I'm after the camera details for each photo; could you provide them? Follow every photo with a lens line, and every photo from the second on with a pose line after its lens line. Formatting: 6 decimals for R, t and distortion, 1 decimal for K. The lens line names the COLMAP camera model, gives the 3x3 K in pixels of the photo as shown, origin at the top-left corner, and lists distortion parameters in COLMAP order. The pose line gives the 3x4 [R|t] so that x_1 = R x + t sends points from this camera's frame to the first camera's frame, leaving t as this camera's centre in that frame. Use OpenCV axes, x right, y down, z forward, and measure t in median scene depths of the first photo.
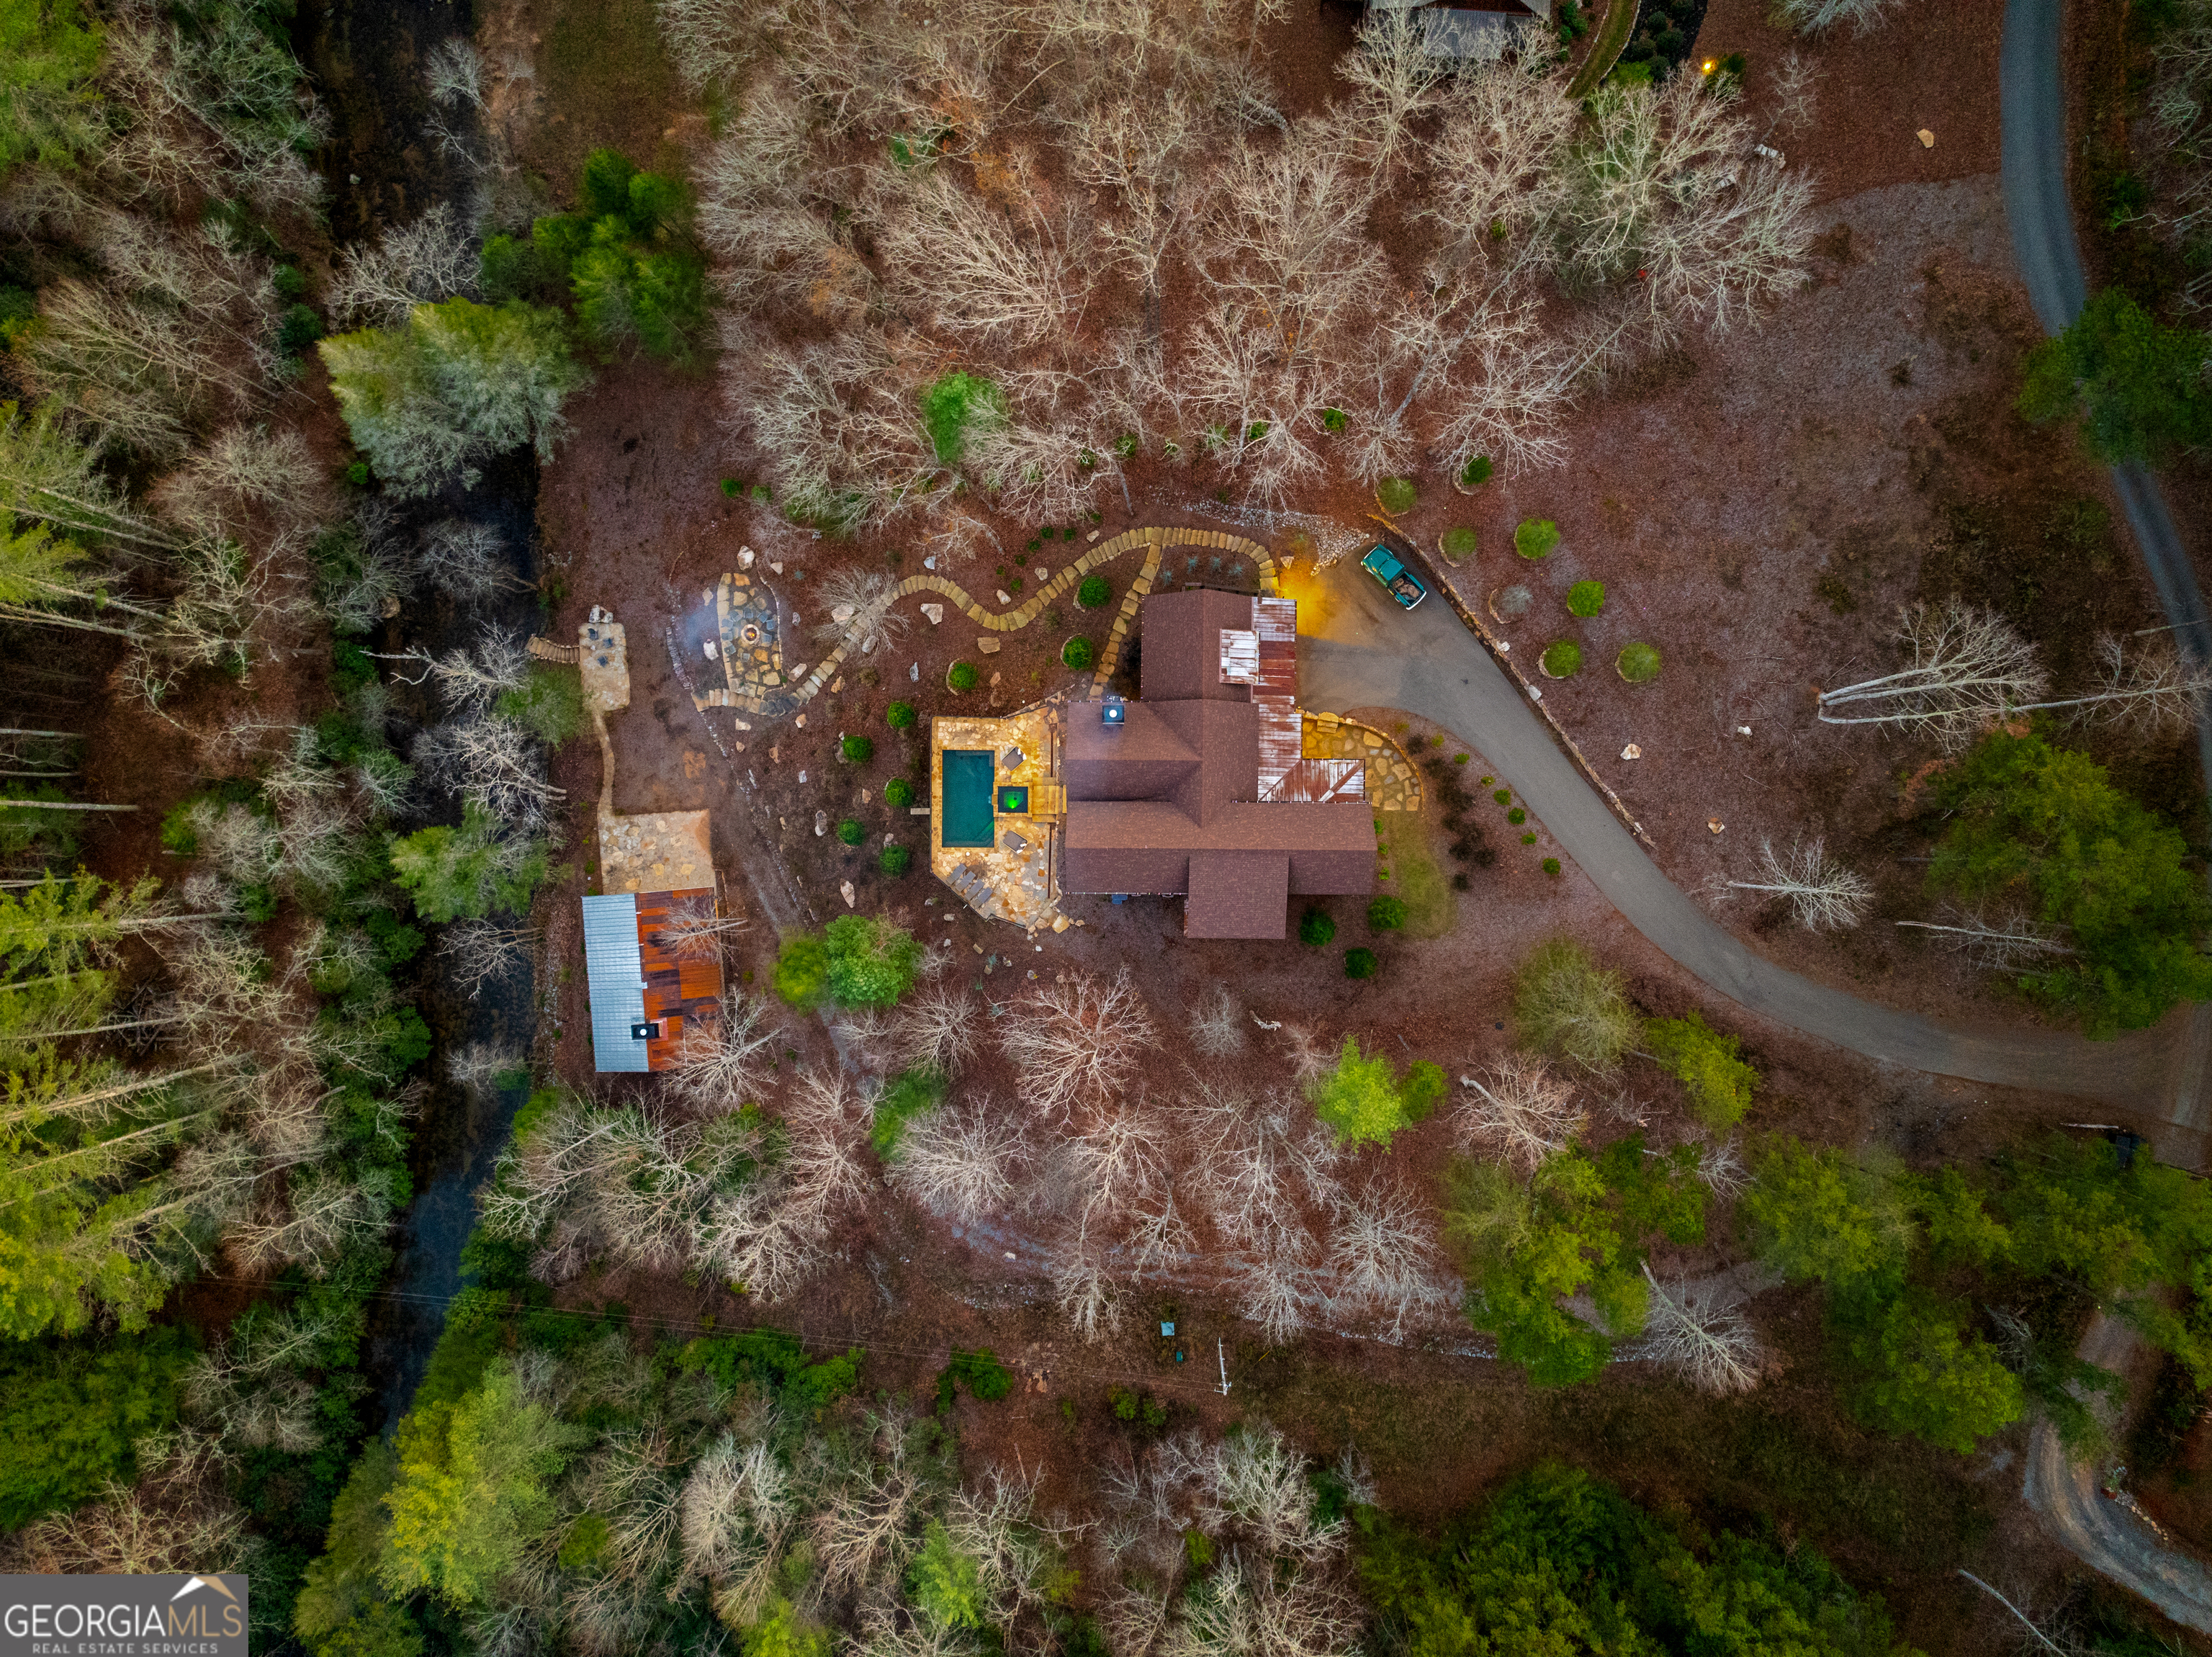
lens RADIAL K [[1562.1, 0, 1109.5], [0, 1562.1, 826.5], [0, 0, 1]] dist [-0.042348, 0.003321]
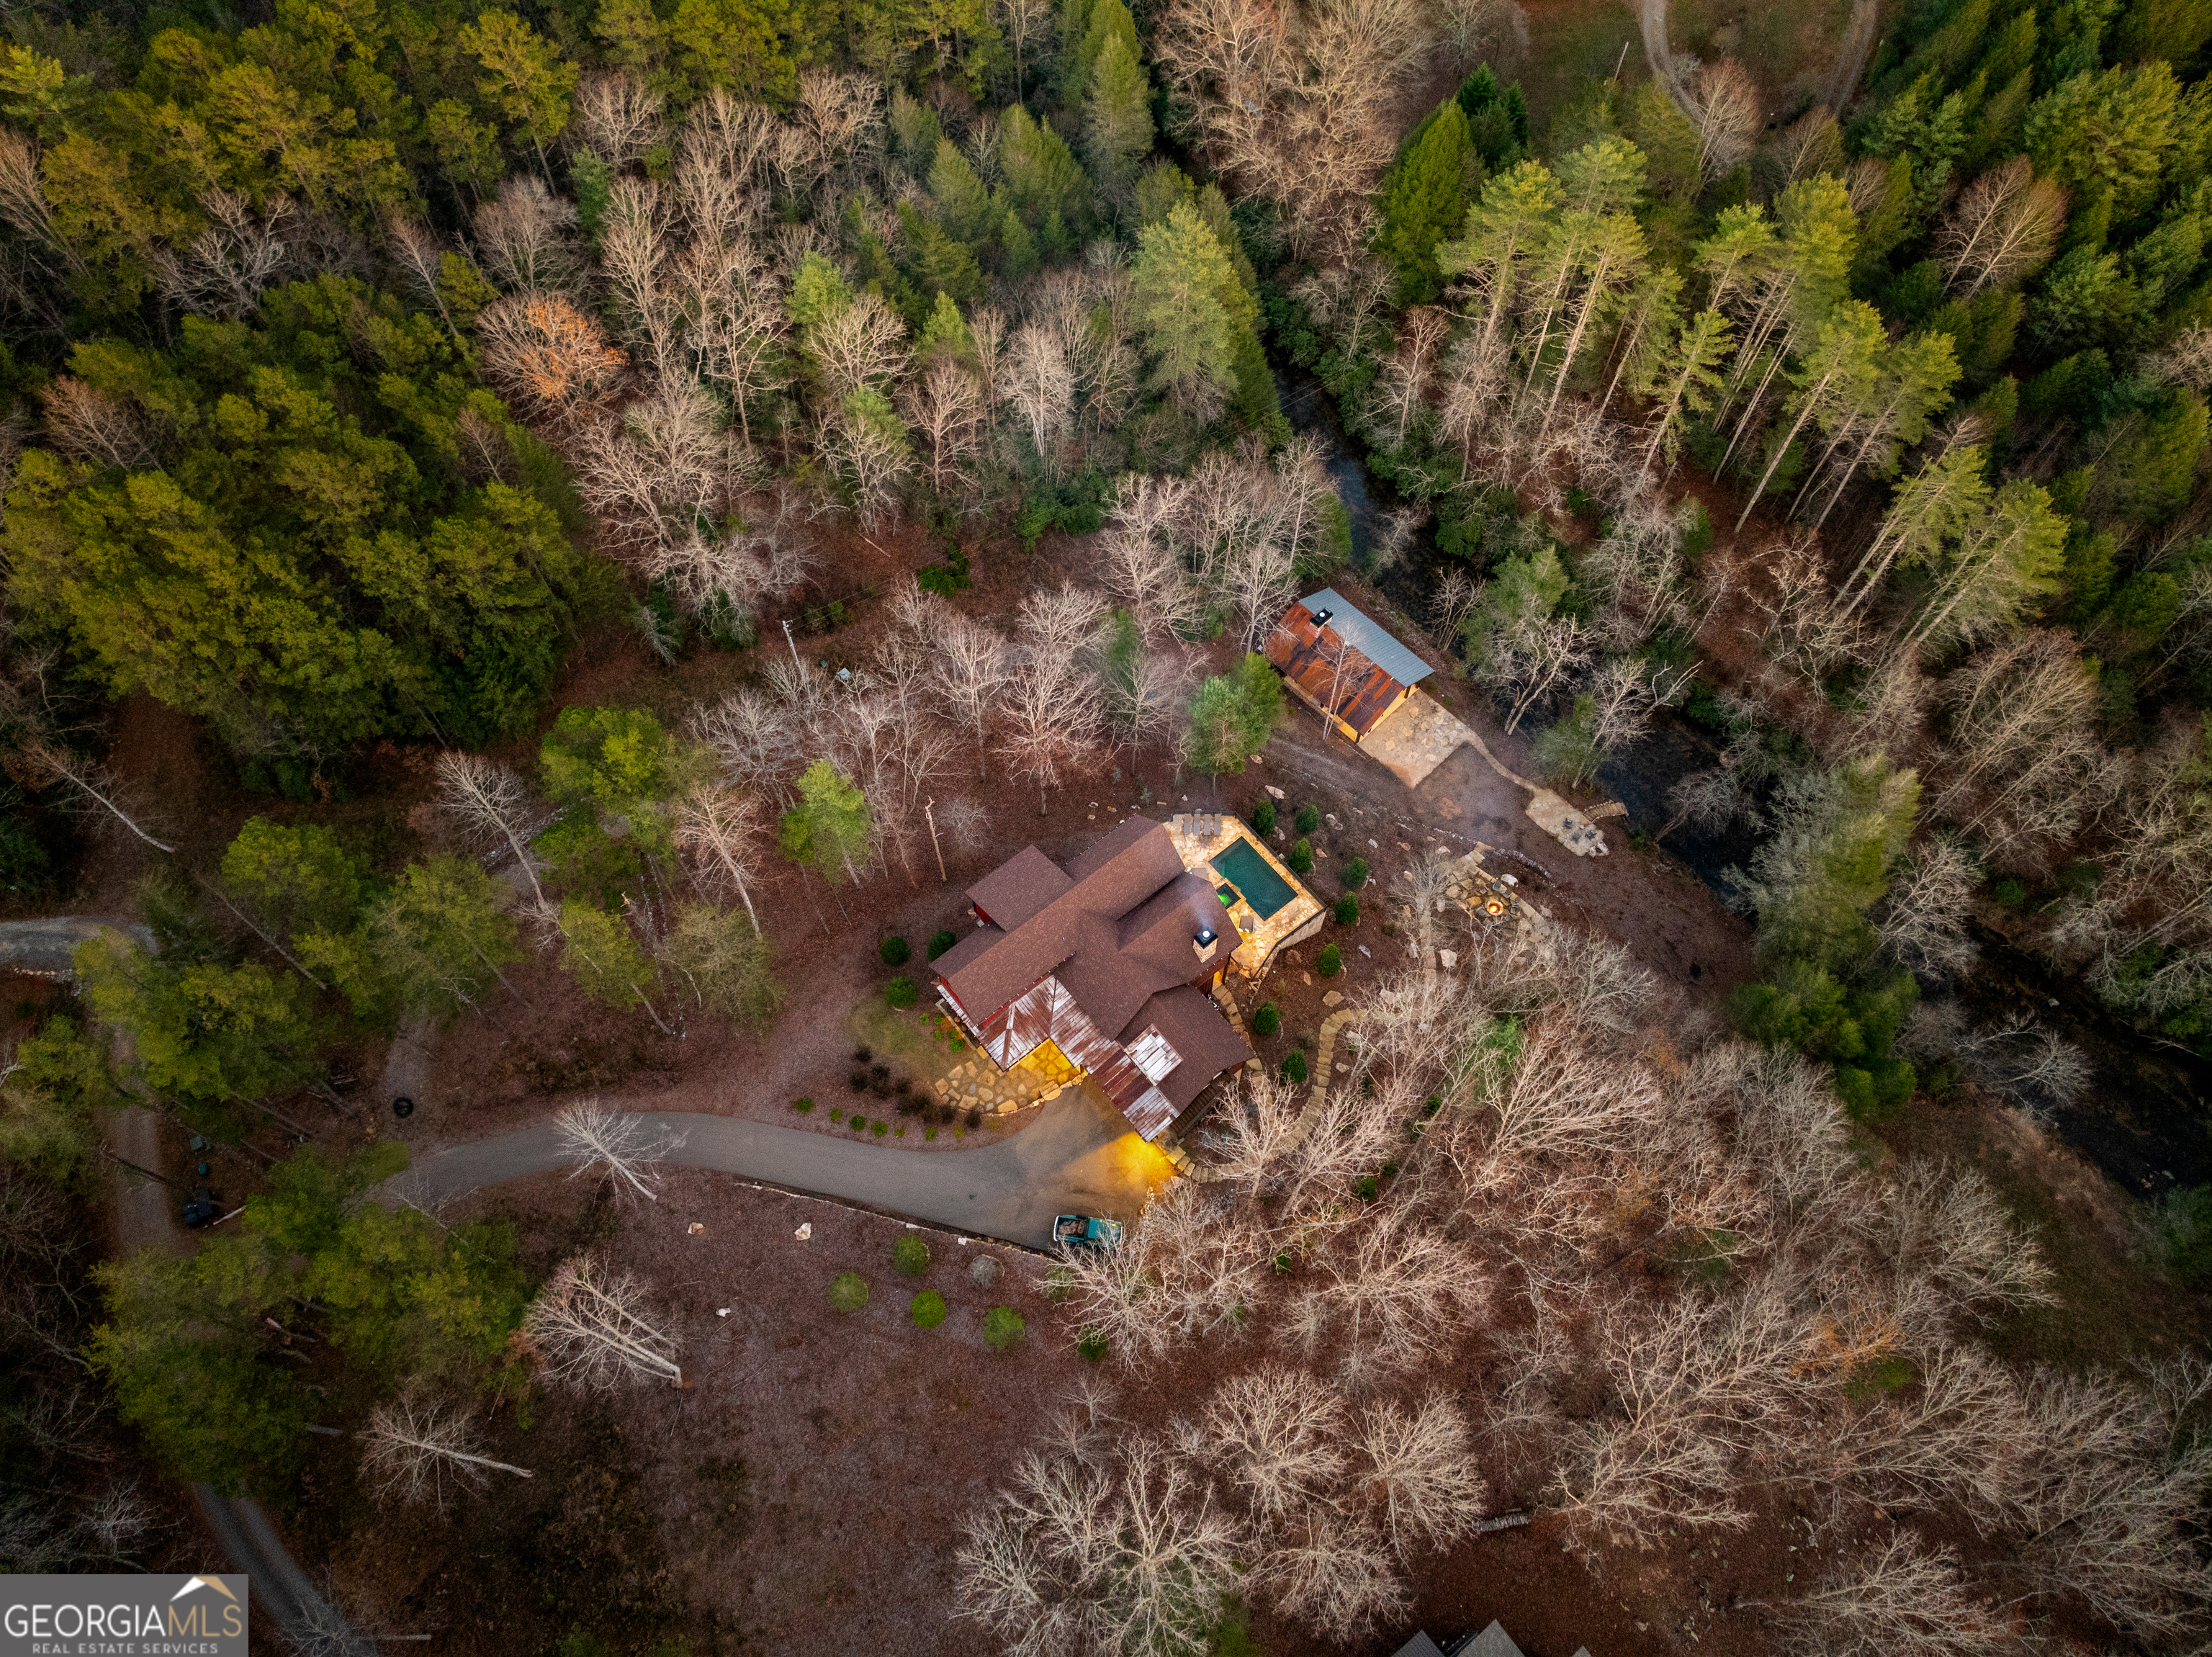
lens RADIAL K [[1562.1, 0, 1111.5], [0, 1562.1, 834.3], [0, 0, 1]] dist [-0.042348, 0.003321]
pose [[-0.771122, 0.568867, -0.285938, 0.300752], [-0.636585, -0.680837, 0.362243, -0.346722], [0.011391, 0.461358, 0.887141, -0.034828]]
